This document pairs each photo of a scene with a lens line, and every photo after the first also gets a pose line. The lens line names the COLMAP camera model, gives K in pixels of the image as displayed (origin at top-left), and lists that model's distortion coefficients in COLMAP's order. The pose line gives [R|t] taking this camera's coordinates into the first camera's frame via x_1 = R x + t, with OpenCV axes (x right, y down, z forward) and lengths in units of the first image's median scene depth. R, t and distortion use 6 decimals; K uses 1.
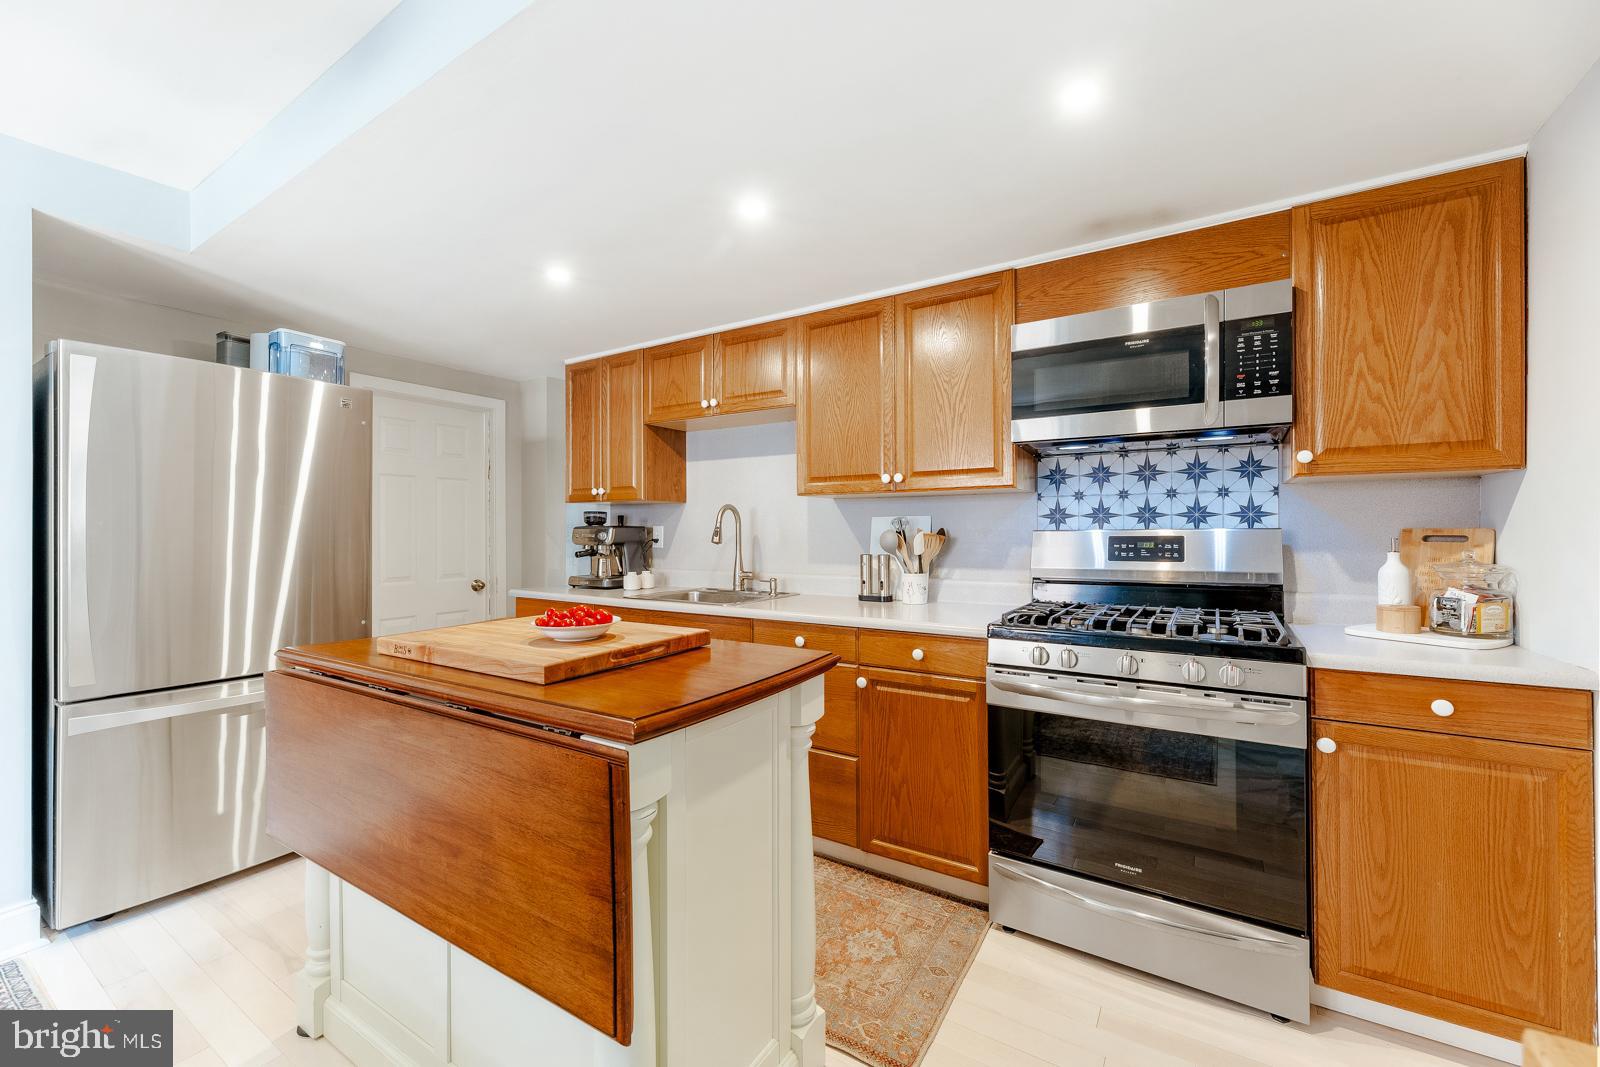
lens RADIAL K [[650.4, 0, 808.4], [0, 650.4, 533.8], [0, 0, 1]] dist [-0.004686, -0.000510]
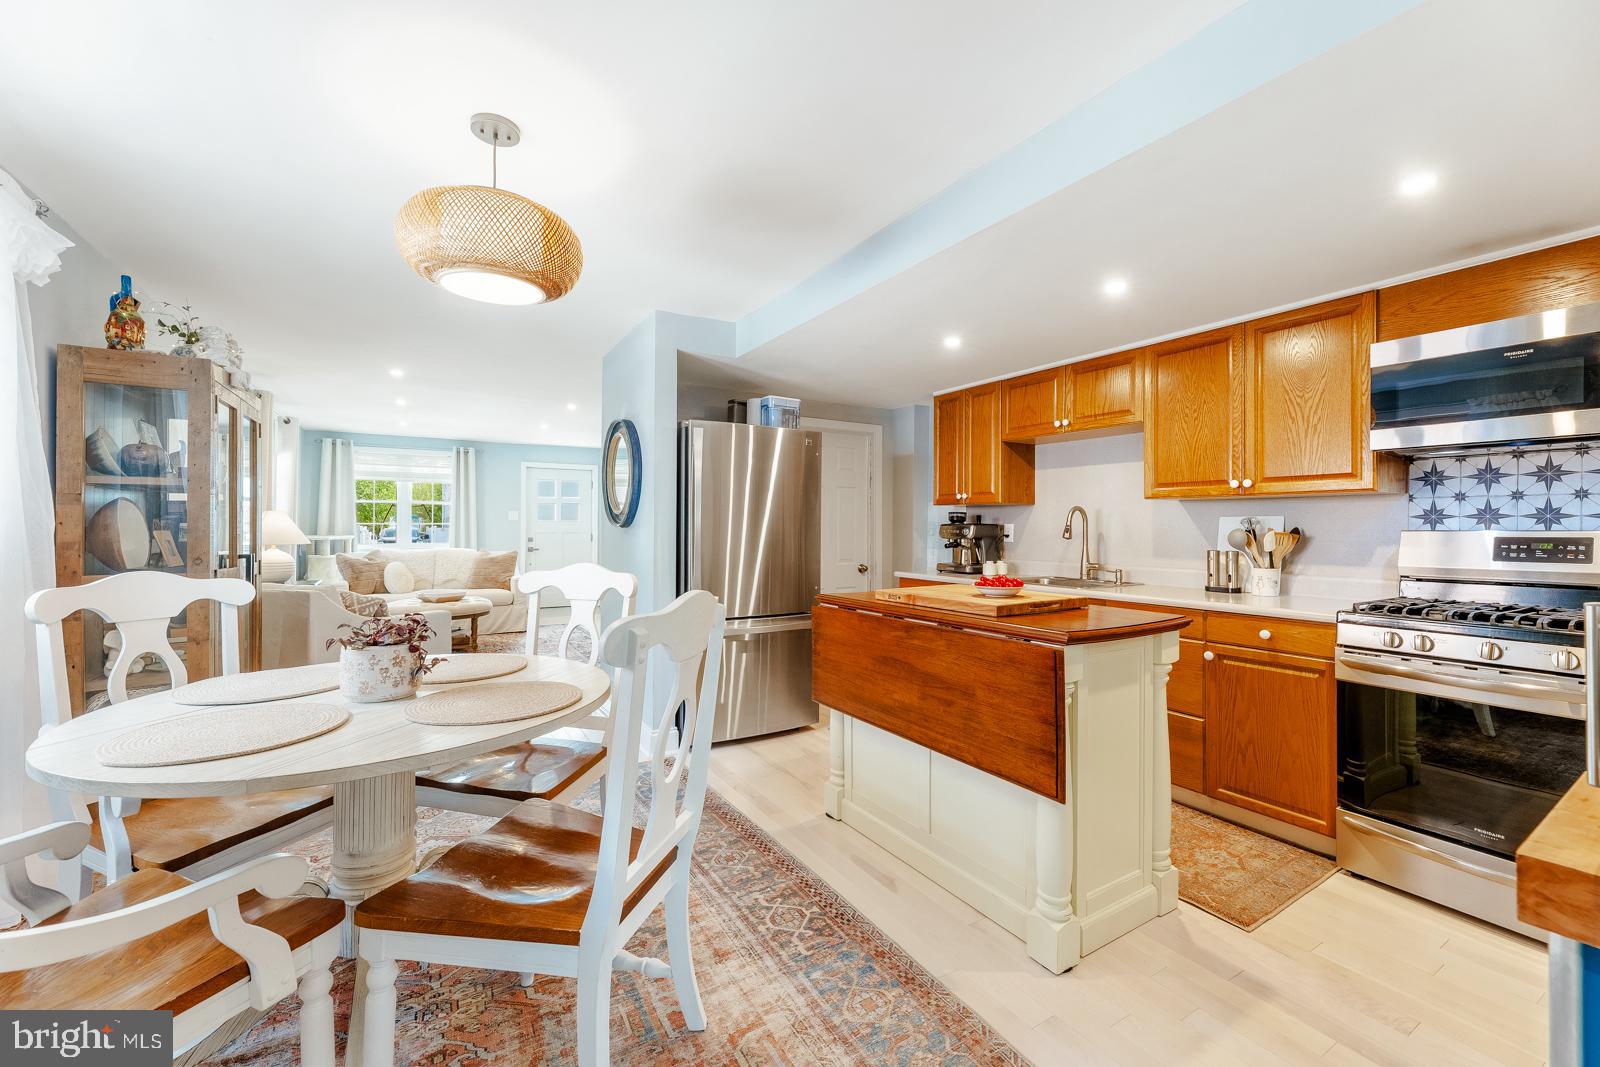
lens RADIAL K [[641.1, 0, 806.5], [0, 641.1, 527.0], [0, 0, 1]] dist [-0.001155, -0.000355]
pose [[0.889637, 0.006810, -0.456617, -0.036674], [-0.008995, 0.999956, -0.002611, 0.000595], [0.456579, 0.006430, 0.889660, -0.358535]]
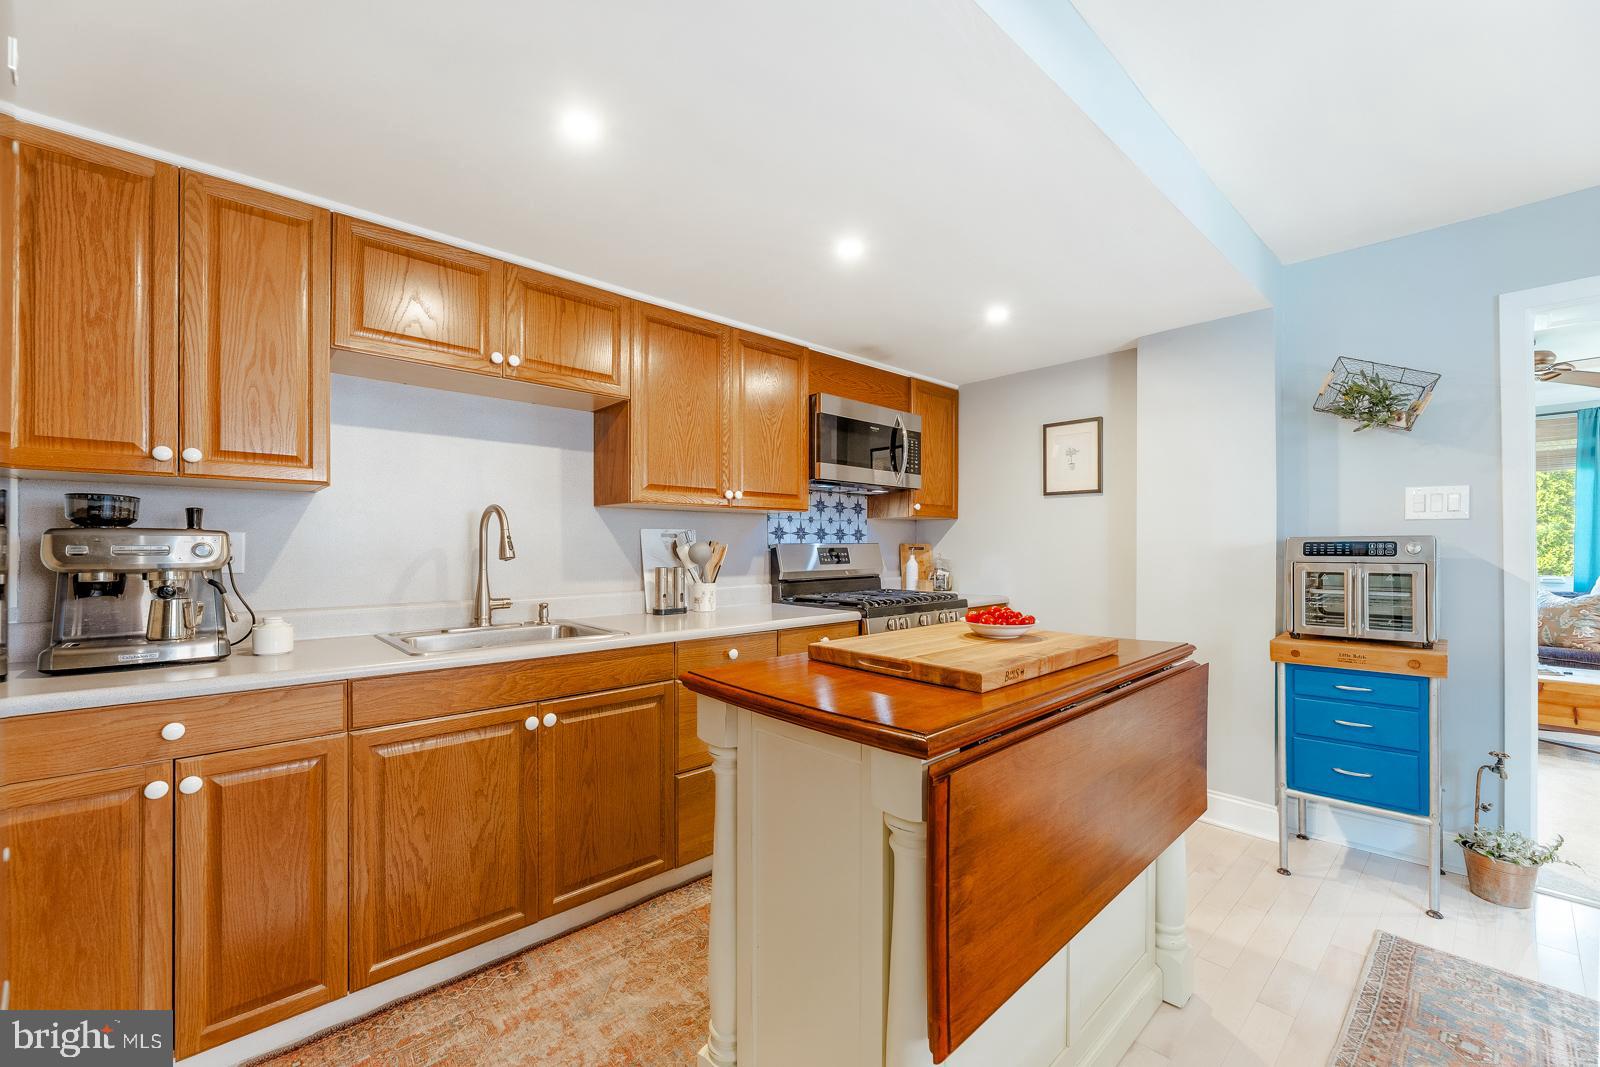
lens RADIAL K [[662.5, 0, 800.0], [0, 662.5, 533.5], [0, 0, 1]] dist [0.012118, -0.000070]
pose [[0.244511, 0.015705, 0.969519, -0.977188], [-0.007805, 0.999868, -0.014228, -0.007582], [-0.969615, -0.004088, 0.244602, 0.662323]]
